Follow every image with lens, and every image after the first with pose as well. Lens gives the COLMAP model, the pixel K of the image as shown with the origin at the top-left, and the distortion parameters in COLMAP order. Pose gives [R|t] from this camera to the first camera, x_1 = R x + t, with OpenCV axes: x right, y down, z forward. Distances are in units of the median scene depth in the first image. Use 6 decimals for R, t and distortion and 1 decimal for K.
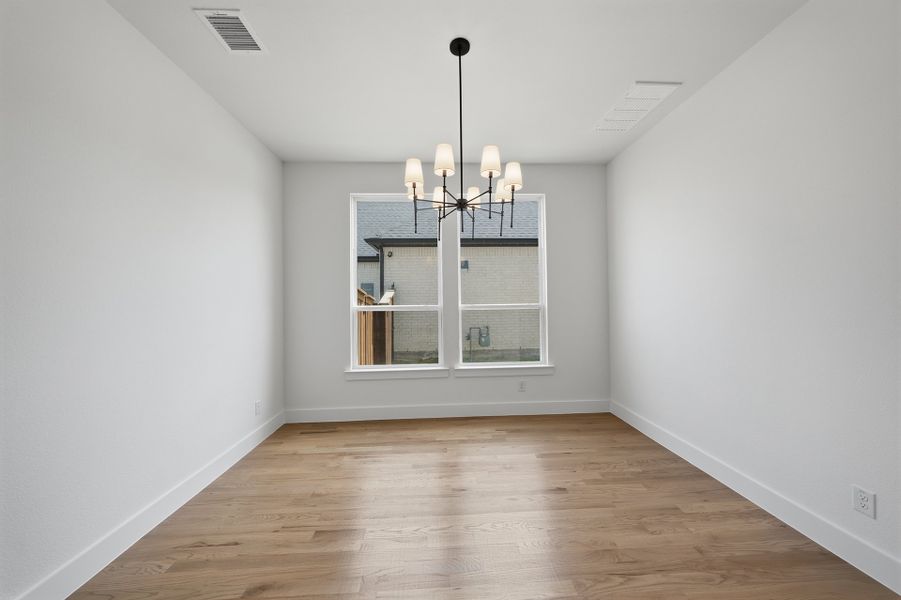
lens RADIAL K [[311.0, 0, 450.5], [0, 311.0, 300.0], [0, 0, 1]] dist [-0.001797, -0.000168]
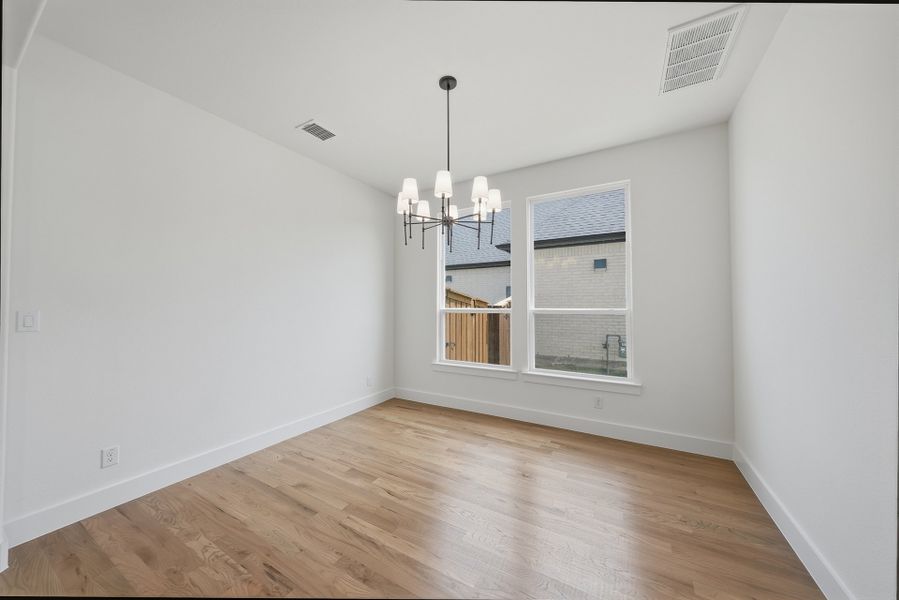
lens RADIAL K [[311.6, 0, 444.9], [0, 311.6, 298.1], [0, 0, 1]] dist [-0.000067, 0.000087]
pose [[0.837584, -0.000892, -0.546307, 0.385979], [-0.006669, 0.999907, -0.011857, -0.004636], [0.546267, 0.013574, 0.837501, 0.023537]]
